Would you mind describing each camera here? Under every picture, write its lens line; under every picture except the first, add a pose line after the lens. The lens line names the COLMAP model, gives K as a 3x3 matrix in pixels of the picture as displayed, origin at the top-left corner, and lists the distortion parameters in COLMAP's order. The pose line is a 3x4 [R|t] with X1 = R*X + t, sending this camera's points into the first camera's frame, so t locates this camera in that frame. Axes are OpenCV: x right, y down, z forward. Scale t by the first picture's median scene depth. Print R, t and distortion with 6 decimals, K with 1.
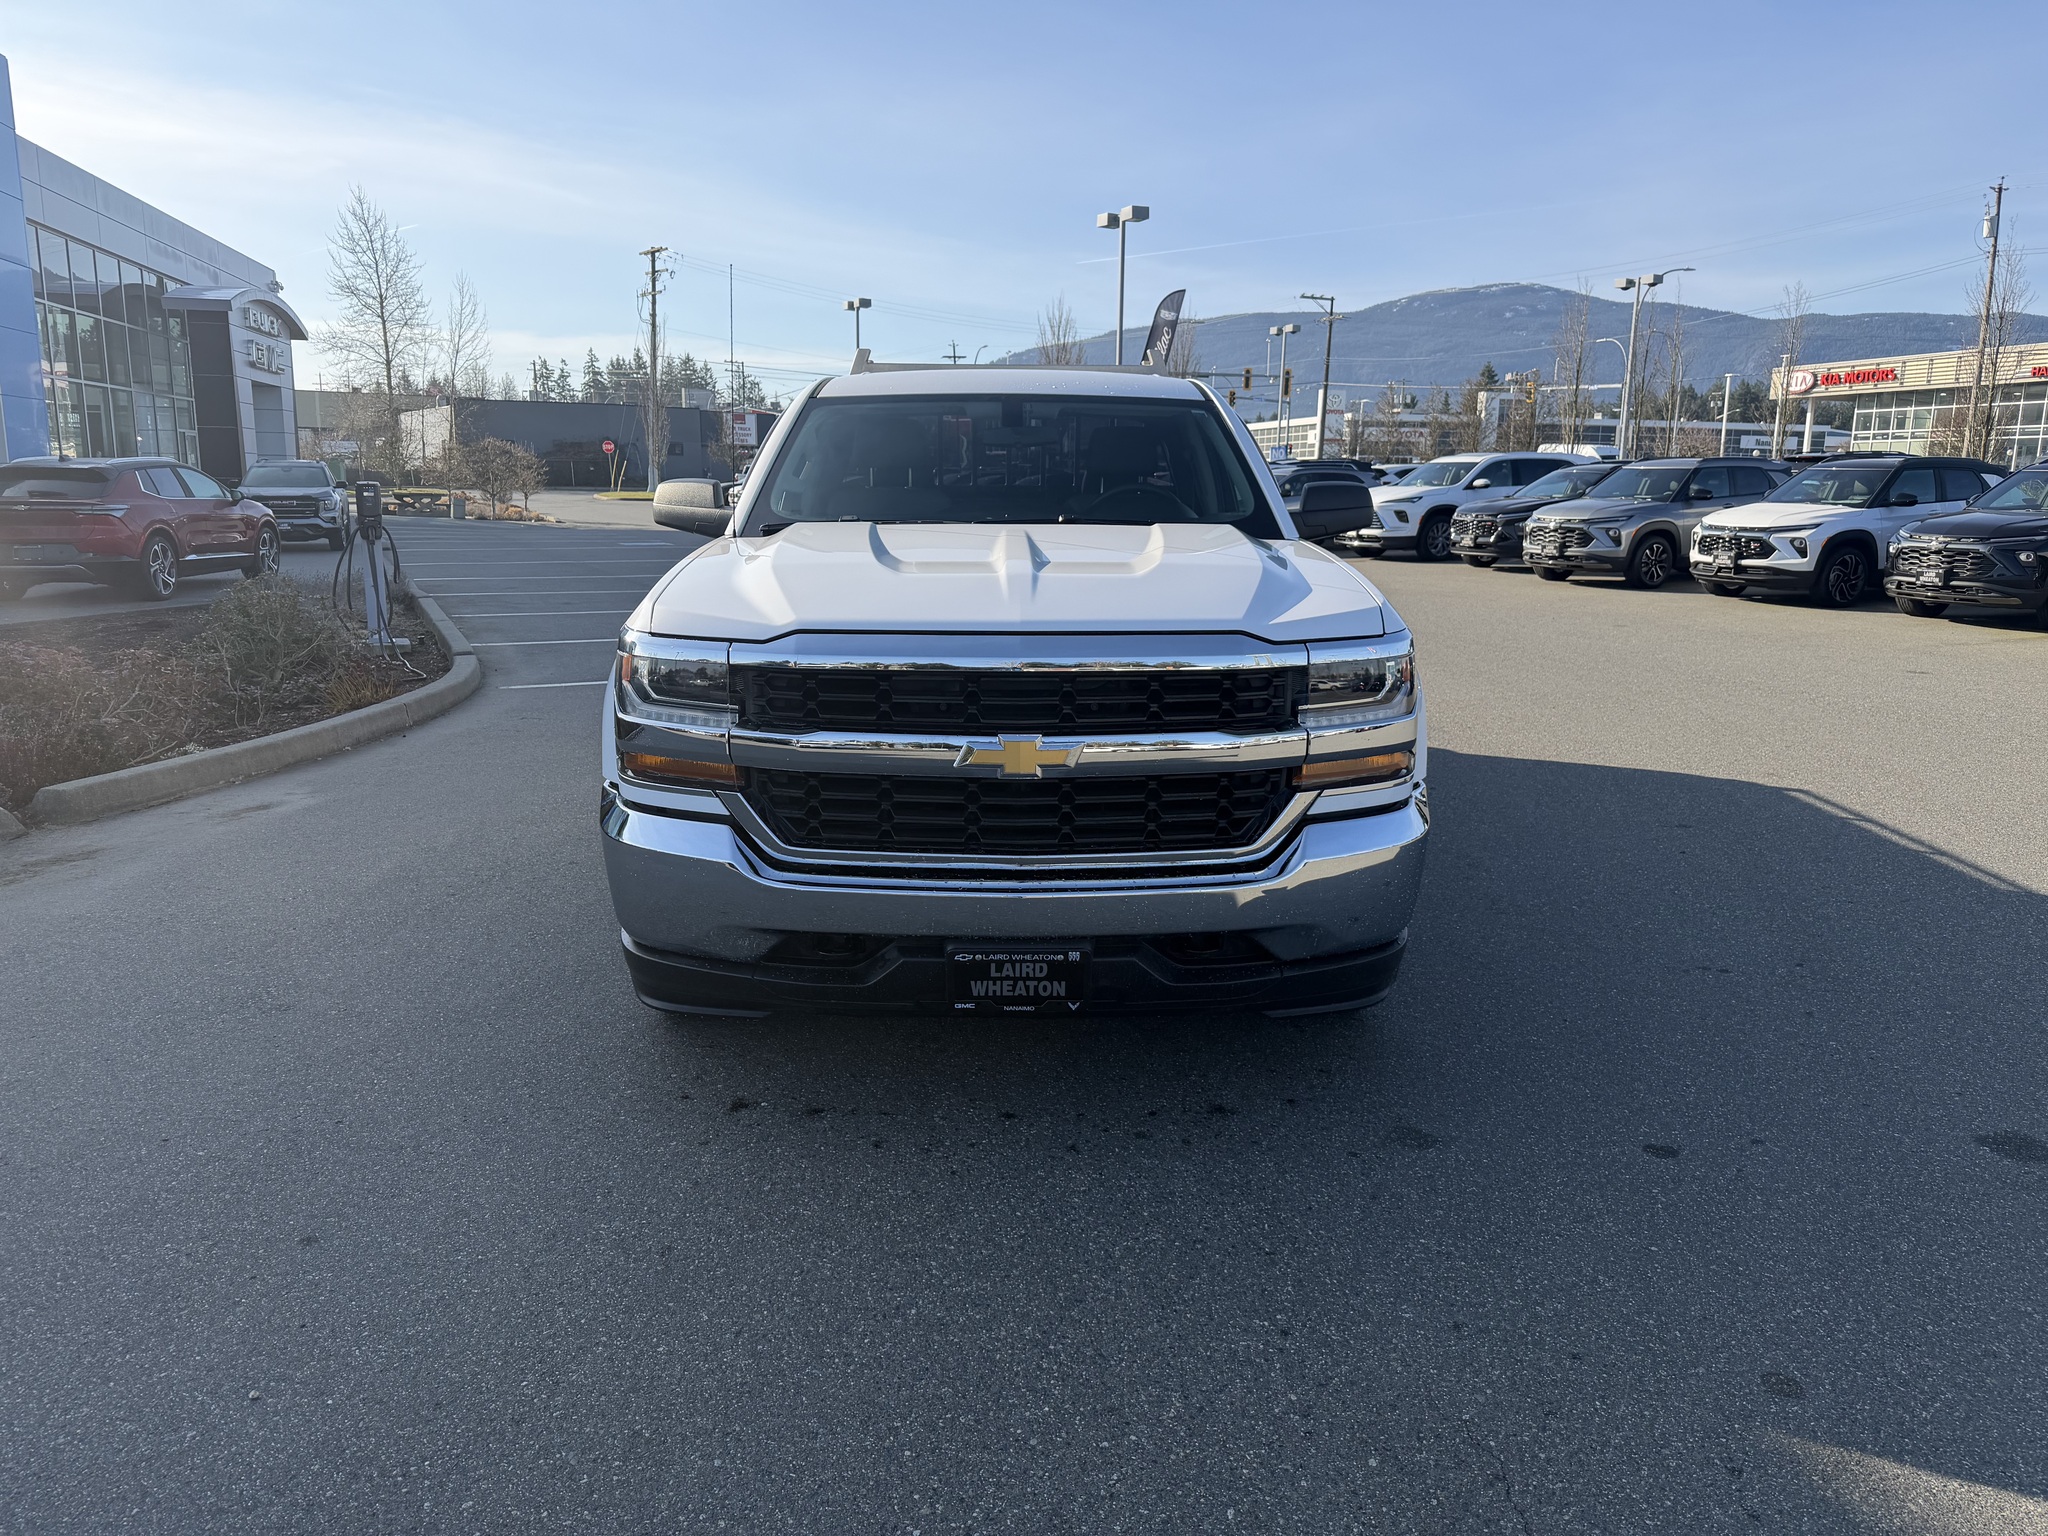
lens RADIAL K [[1459.6, 0, 1024.0], [0, 1459.6, 768.0], [0, 0, 1]] dist [0.054263, -0.069008]
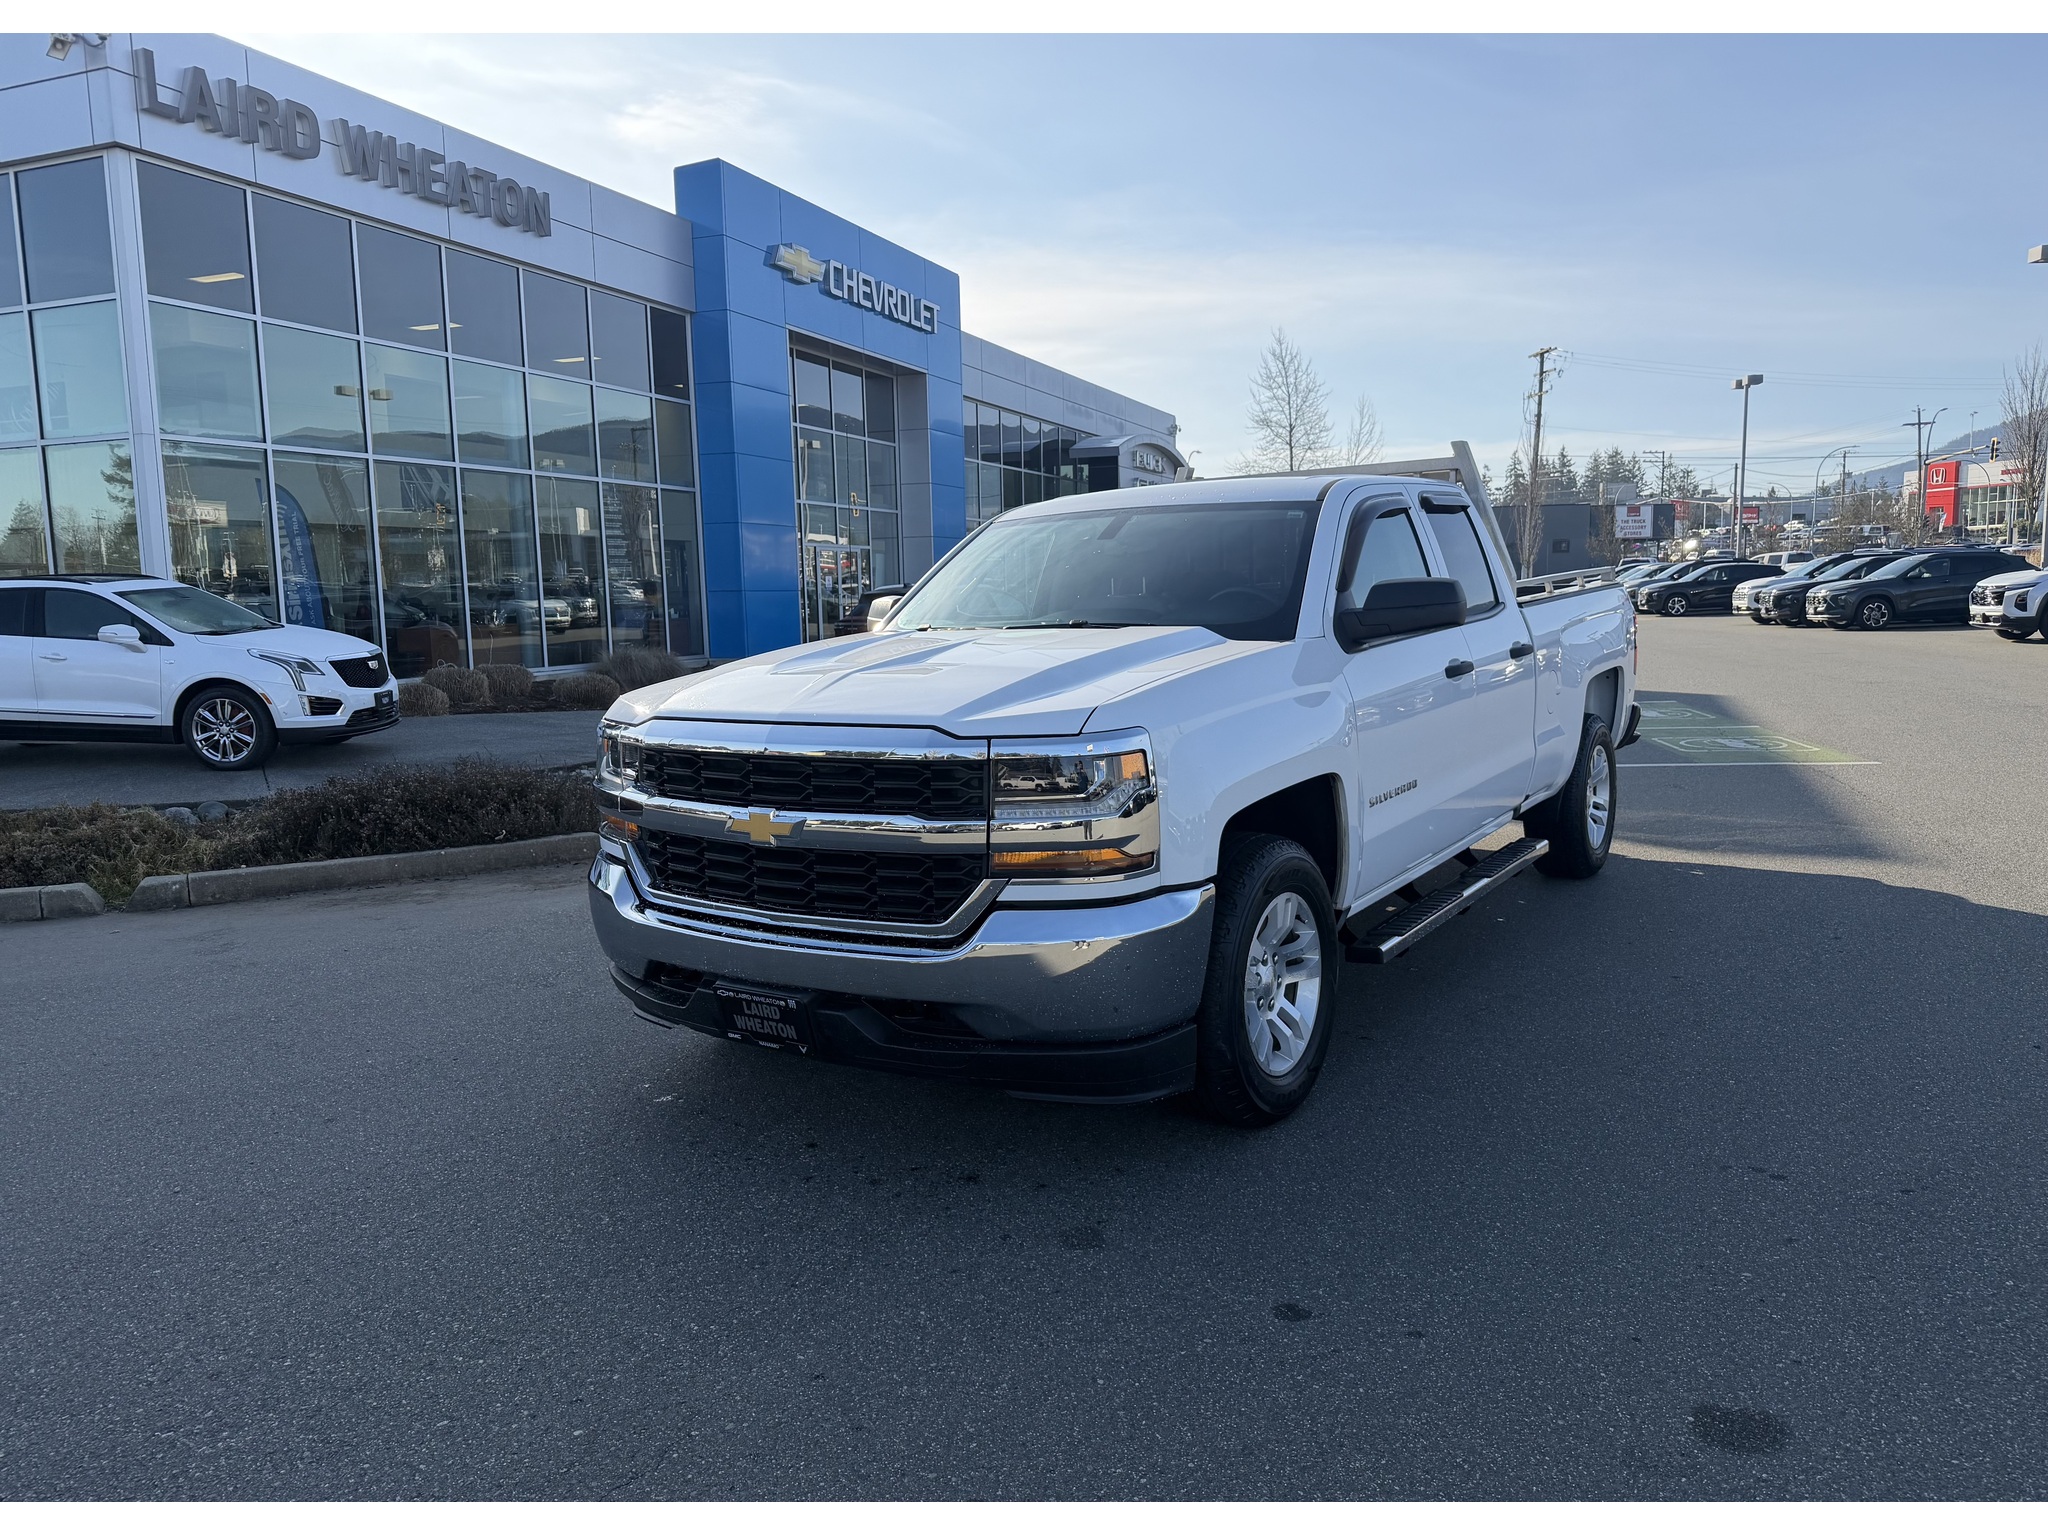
lens RADIAL K [[1459.6, 0, 1024.0], [0, 1459.6, 768.0], [0, 0, 1]] dist [0.054263, -0.069008]
pose [[0.813904, 0.038655, -0.579712, 0.688089], [-0.077765, 0.996054, -0.042763, -0.016943], [0.575772, 0.079886, 0.813698, 0.126581]]
